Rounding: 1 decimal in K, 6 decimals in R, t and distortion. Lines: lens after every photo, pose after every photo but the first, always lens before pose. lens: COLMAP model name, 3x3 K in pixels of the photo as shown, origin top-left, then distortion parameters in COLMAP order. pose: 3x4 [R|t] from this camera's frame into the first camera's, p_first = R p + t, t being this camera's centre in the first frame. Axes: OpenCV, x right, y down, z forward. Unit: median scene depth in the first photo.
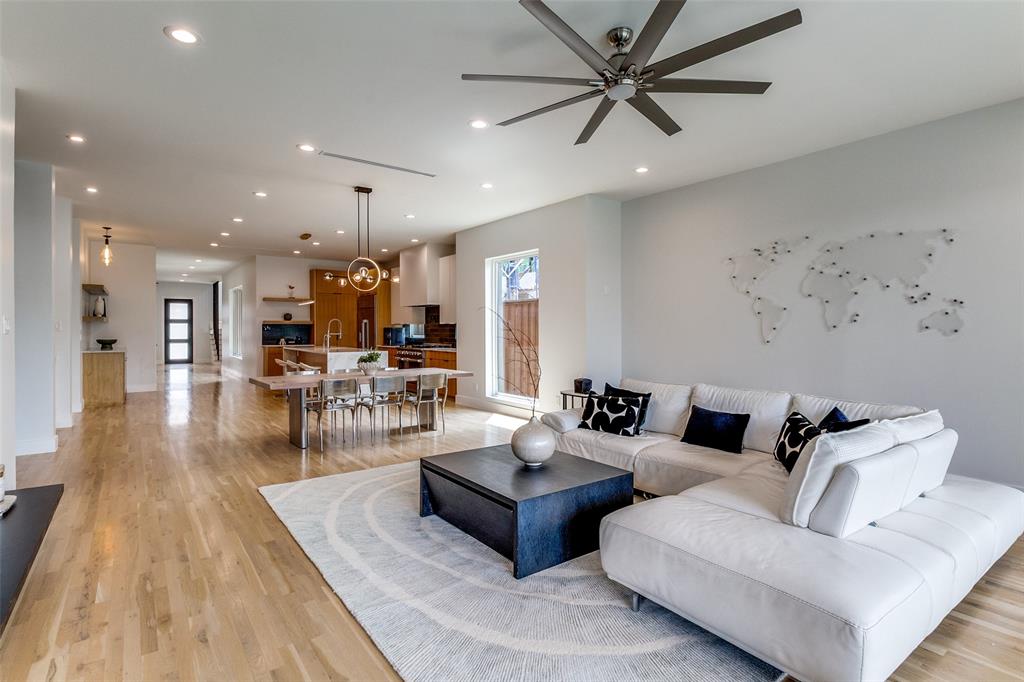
lens RADIAL K [[507.0, 0, 514.8], [0, 507.0, 335.8], [0, 0, 1]] dist [-0.005629, 0.001777]
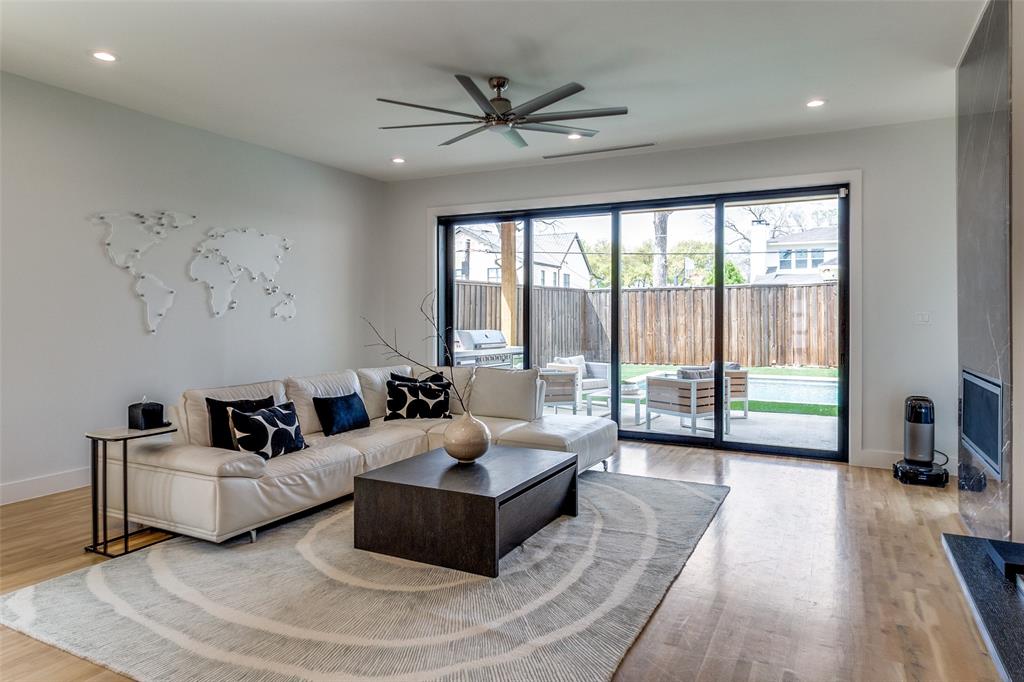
lens RADIAL K [[628.3, 0, 519.6], [0, 628.3, 314.7], [0, 0, 1]] dist [-0.002336, 0.003506]
pose [[-0.440457, -0.001113, 0.897773, -0.344855], [0.008565, 0.999949, 0.005441, -0.007704], [-0.897733, 0.010086, -0.440425, 0.467957]]
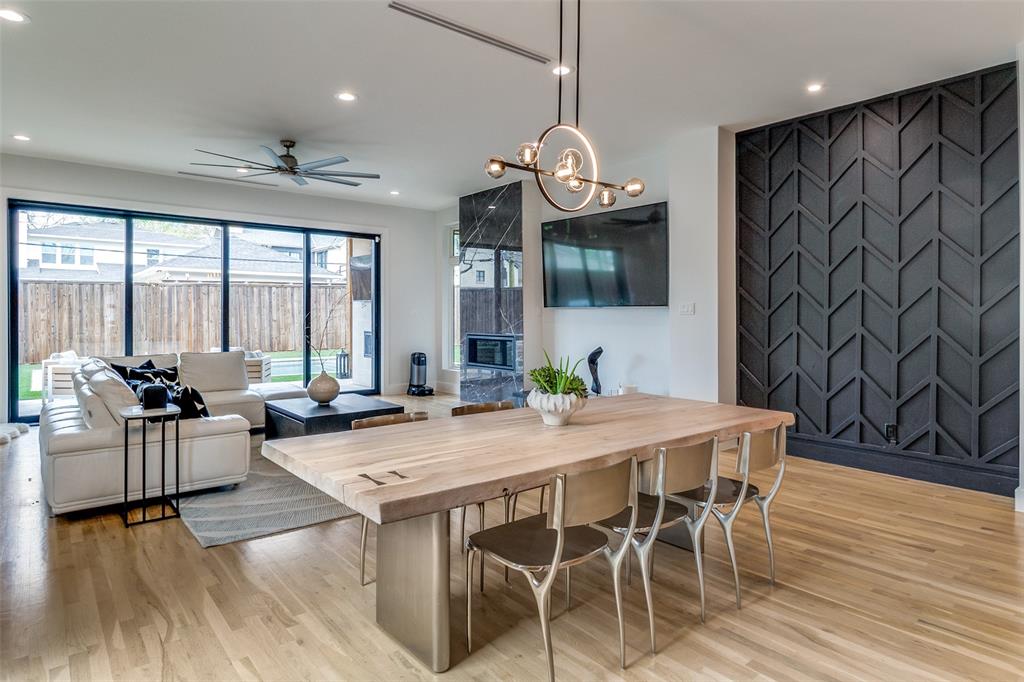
lens RADIAL K [[576.1, 0, 514.5], [0, 576.1, 322.4], [0, 0, 1]] dist [0.000113, -0.001086]
pose [[-0.999177, -0.003671, -0.040395, -0.143203], [-0.004729, 0.999647, 0.026132, -0.007222], [0.040284, 0.026302, -0.998842, 0.868731]]
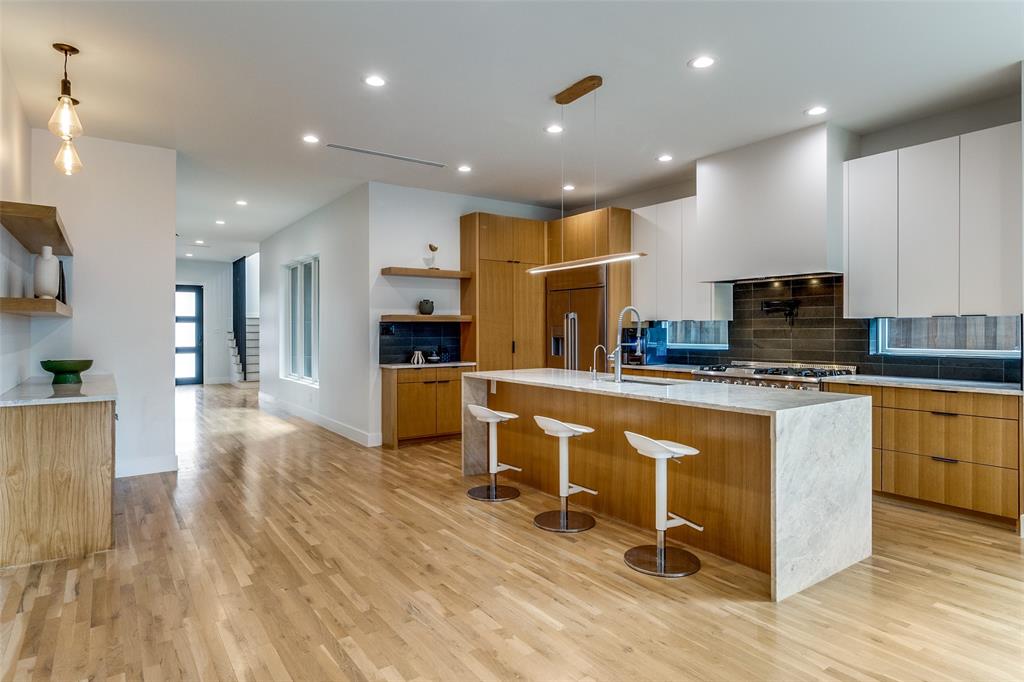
lens RADIAL K [[576.1, 0, 512.1], [0, 576.1, 333.7], [0, 0, 1]] dist [0.000113, -0.001086]
pose [[0.999526, -0.003392, -0.030605, -0.406217], [0.003203, 0.999976, -0.006214, -0.008763], [0.030625, 0.006113, 0.999512, 0.510922]]
